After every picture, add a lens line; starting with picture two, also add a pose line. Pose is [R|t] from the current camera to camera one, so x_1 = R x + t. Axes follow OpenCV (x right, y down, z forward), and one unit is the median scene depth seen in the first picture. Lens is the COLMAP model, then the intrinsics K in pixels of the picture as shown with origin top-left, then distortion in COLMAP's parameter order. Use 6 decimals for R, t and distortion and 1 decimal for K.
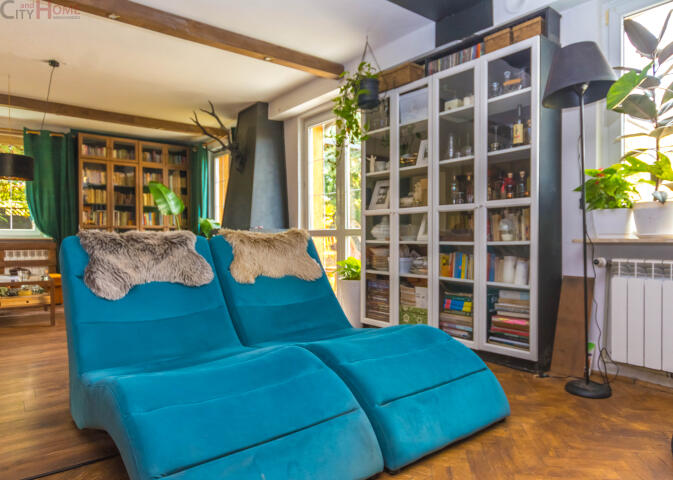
lens RADIAL K [[430.8, 0, 336.3], [0, 430.8, 240.5], [0, 0, 1]] dist [0.001977, 0.000410]
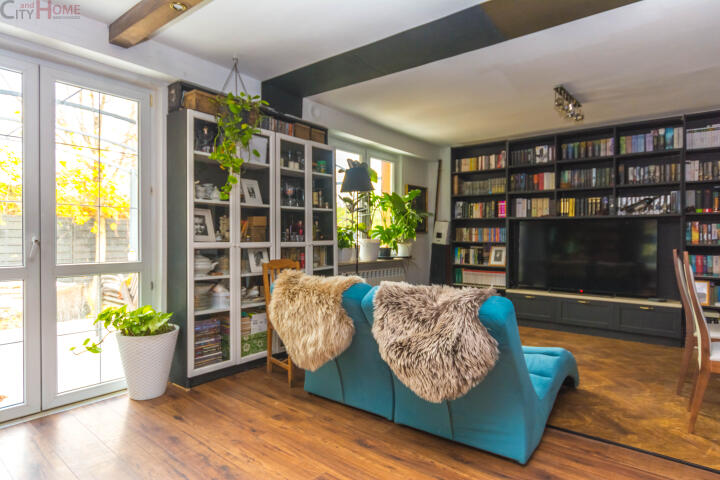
lens RADIAL K [[408.2, 0, 358.3], [0, 408.2, 240.4], [0, 0, 1]] dist [-0.006543, -0.005597]
pose [[-0.211849, -0.006420, 0.977281, -0.992817], [0.009459, 0.999918, 0.008619, -0.099101], [-0.977257, 0.011070, -0.211771, 1.090393]]
